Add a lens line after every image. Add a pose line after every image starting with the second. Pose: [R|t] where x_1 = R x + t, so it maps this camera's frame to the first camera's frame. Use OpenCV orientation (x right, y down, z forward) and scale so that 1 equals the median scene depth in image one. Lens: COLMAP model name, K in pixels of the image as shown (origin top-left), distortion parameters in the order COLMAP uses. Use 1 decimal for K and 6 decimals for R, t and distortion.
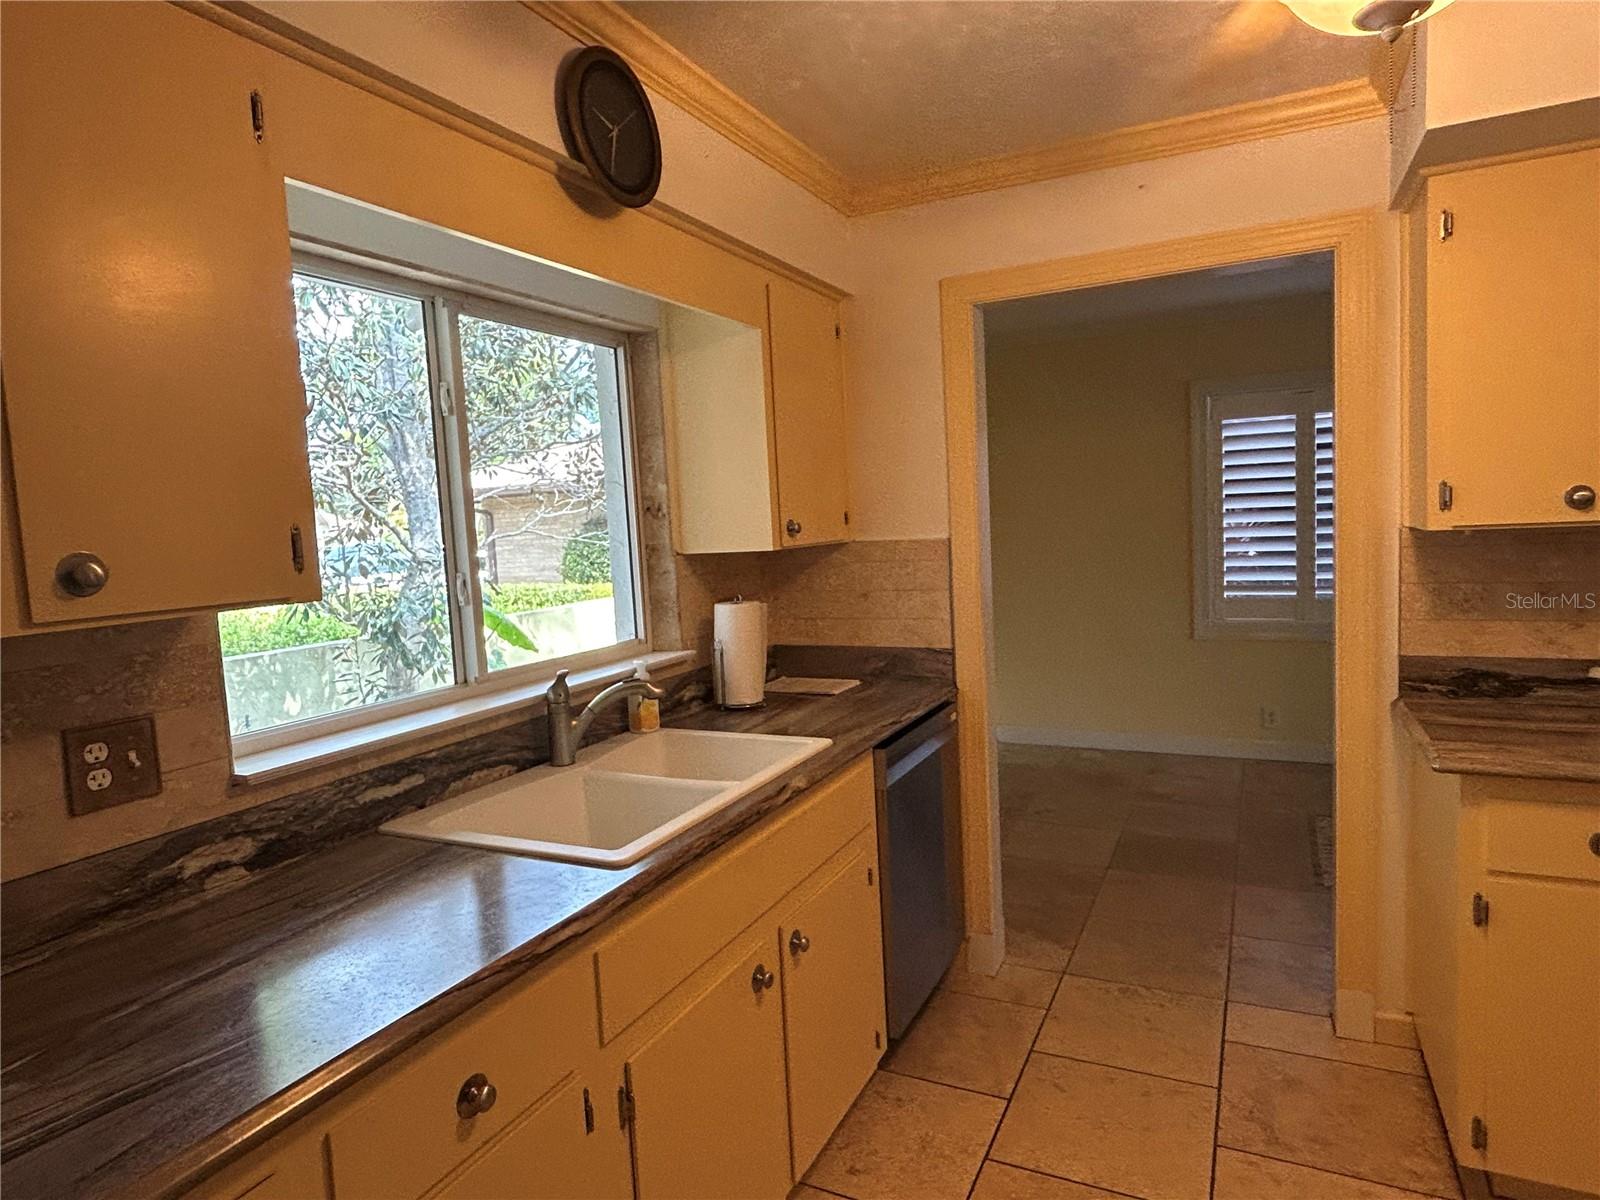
lens RADIAL K [[963.1, 0, 805.0], [0, 963.1, 596.7], [0, 0, 1]] dist [0.000126, 0.002062]
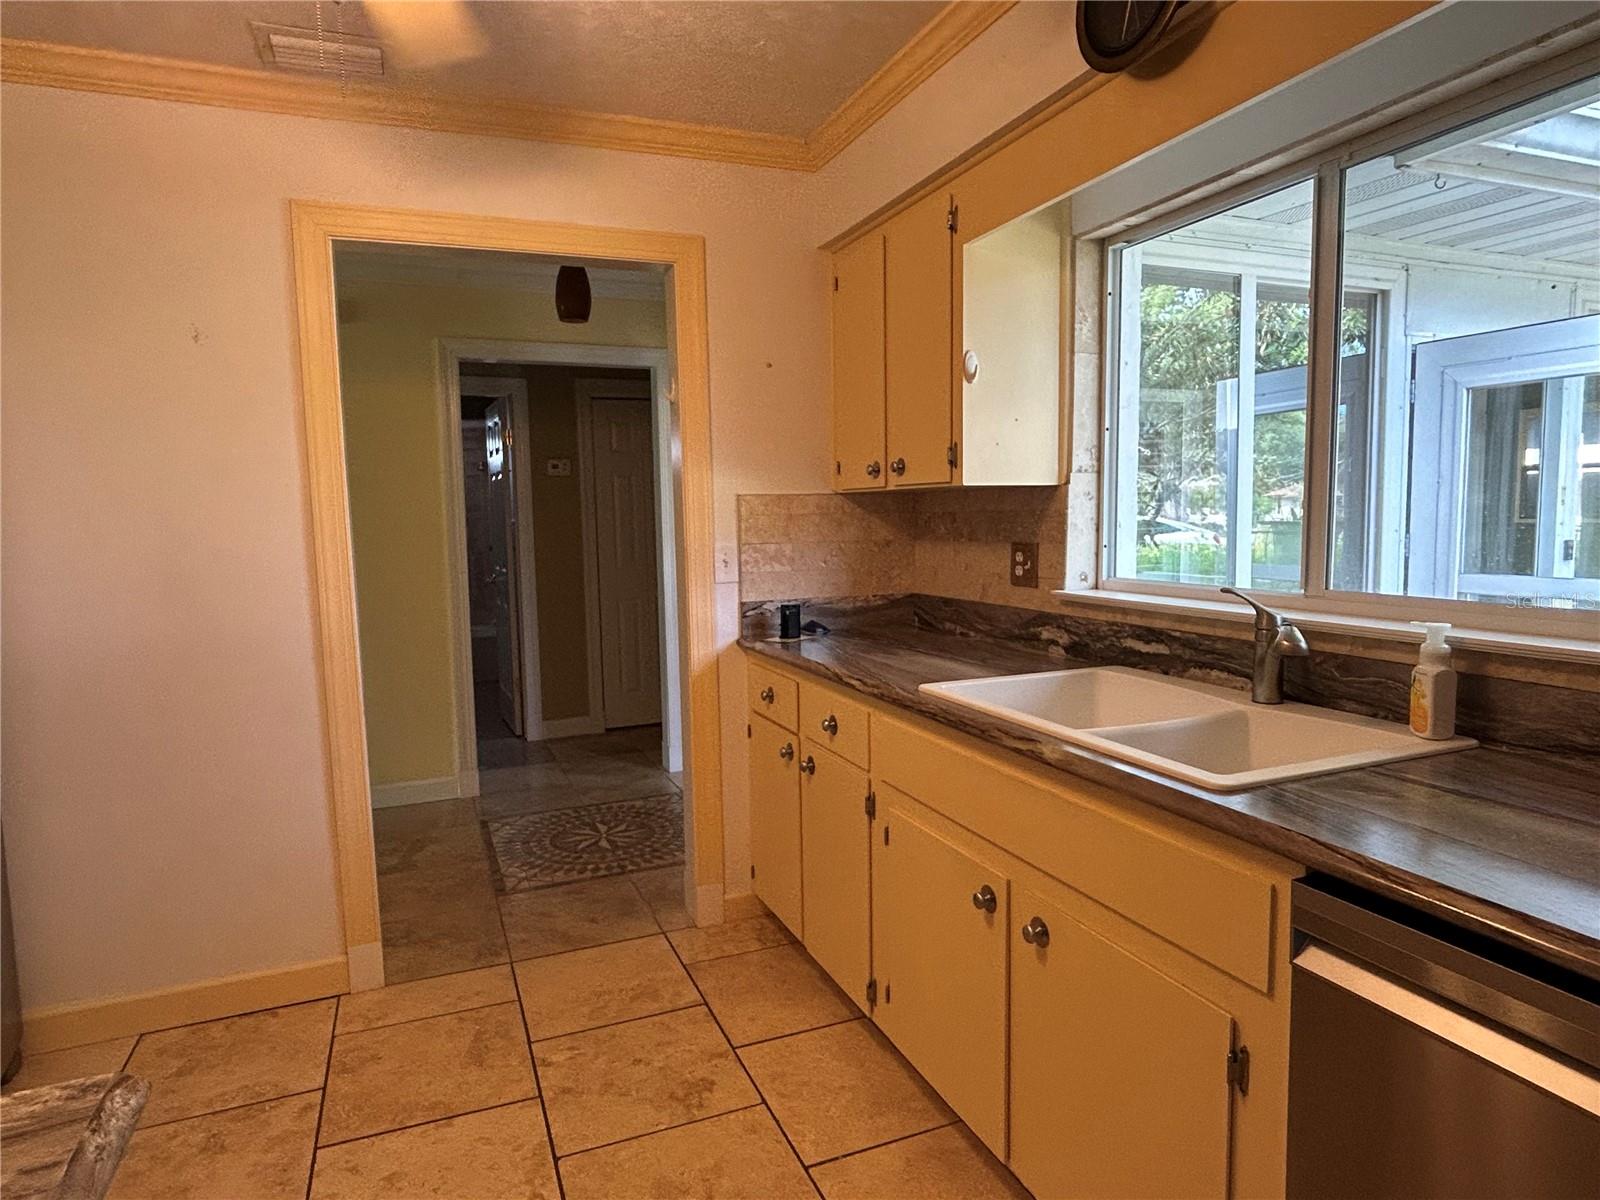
lens RADIAL K [[936.7, 0, 800.0], [0, 936.7, 600.0], [0, 0, 1]] dist [0.004776, -0.000523]
pose [[-0.668069, 0.131921, -0.732312, 0.555105], [-0.009267, 0.982608, 0.185463, -0.058747], [0.744042, 0.130688, -0.655227, 1.085947]]
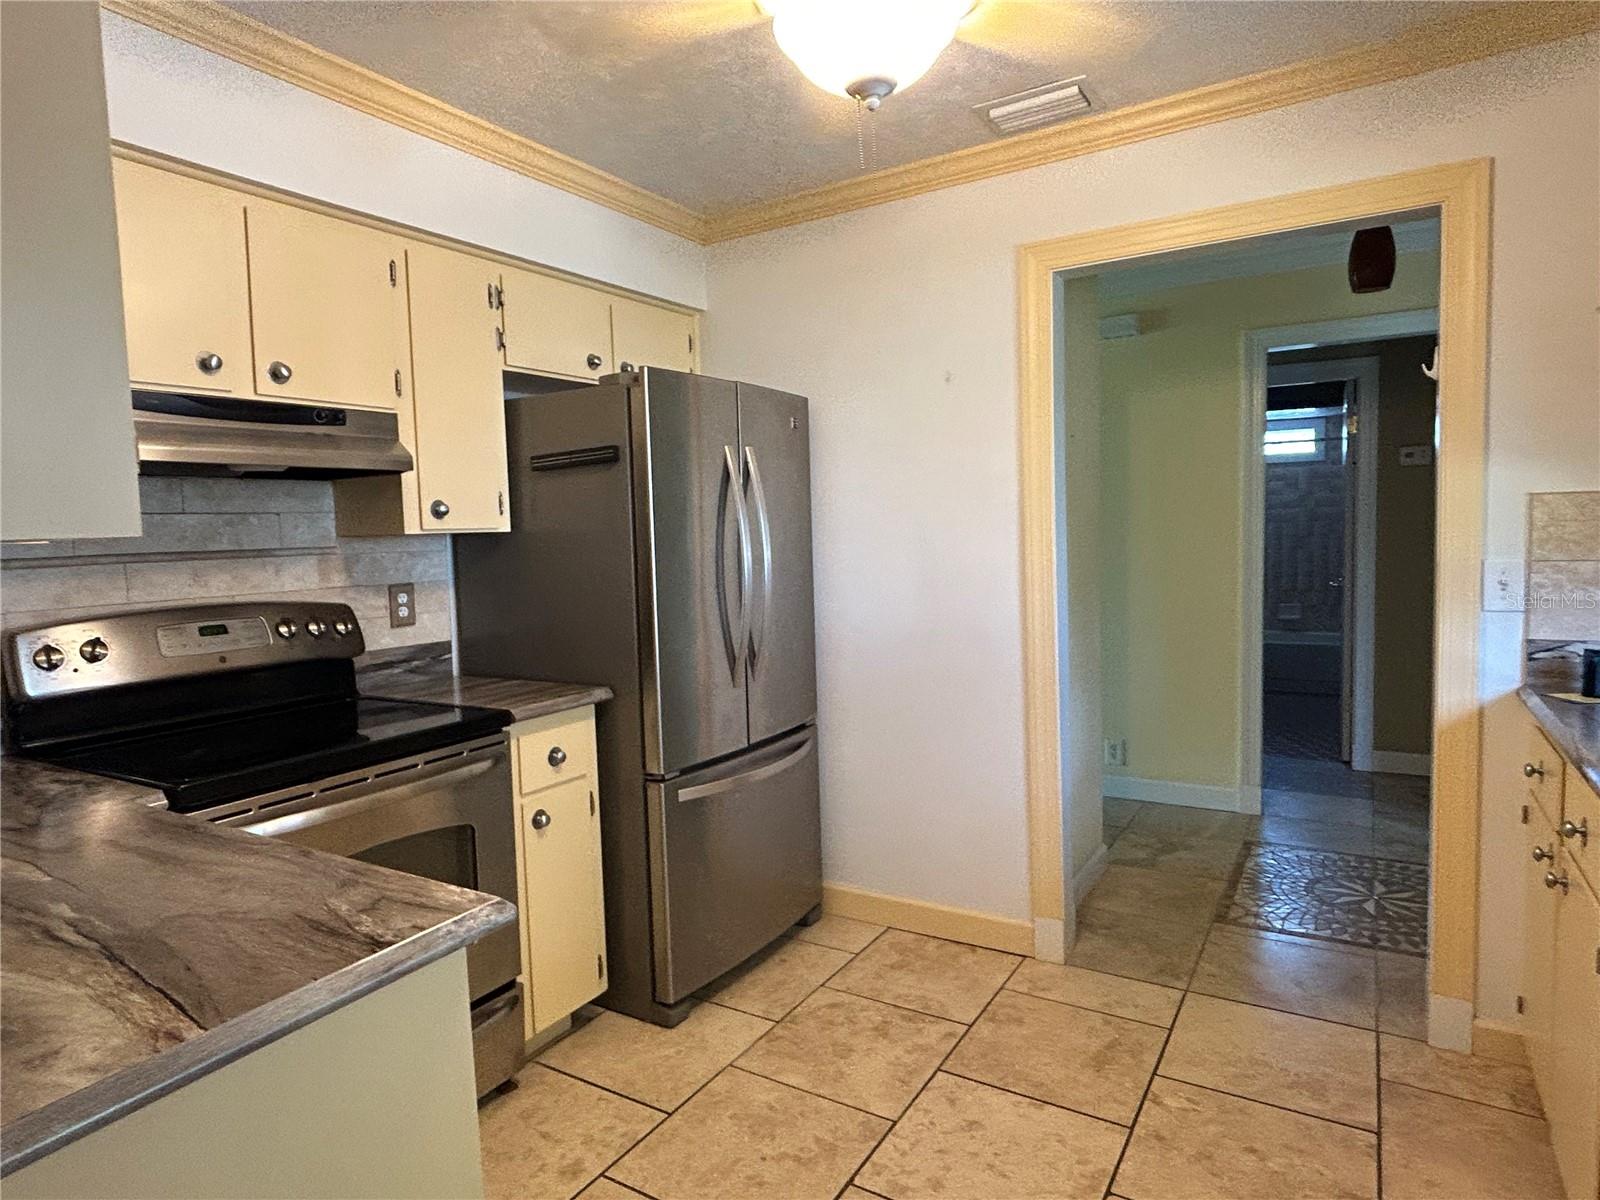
lens RADIAL K [[946.8, 0, 800.0], [0, 946.8, 600.0], [0, 0, 1]] dist [0.006408, -0.002457]
pose [[-0.993079, 0.069573, 0.094627, 0.295762], [0.083952, 0.983923, 0.157632, -0.070318], [-0.082139, 0.164485, -0.982954, 1.191765]]
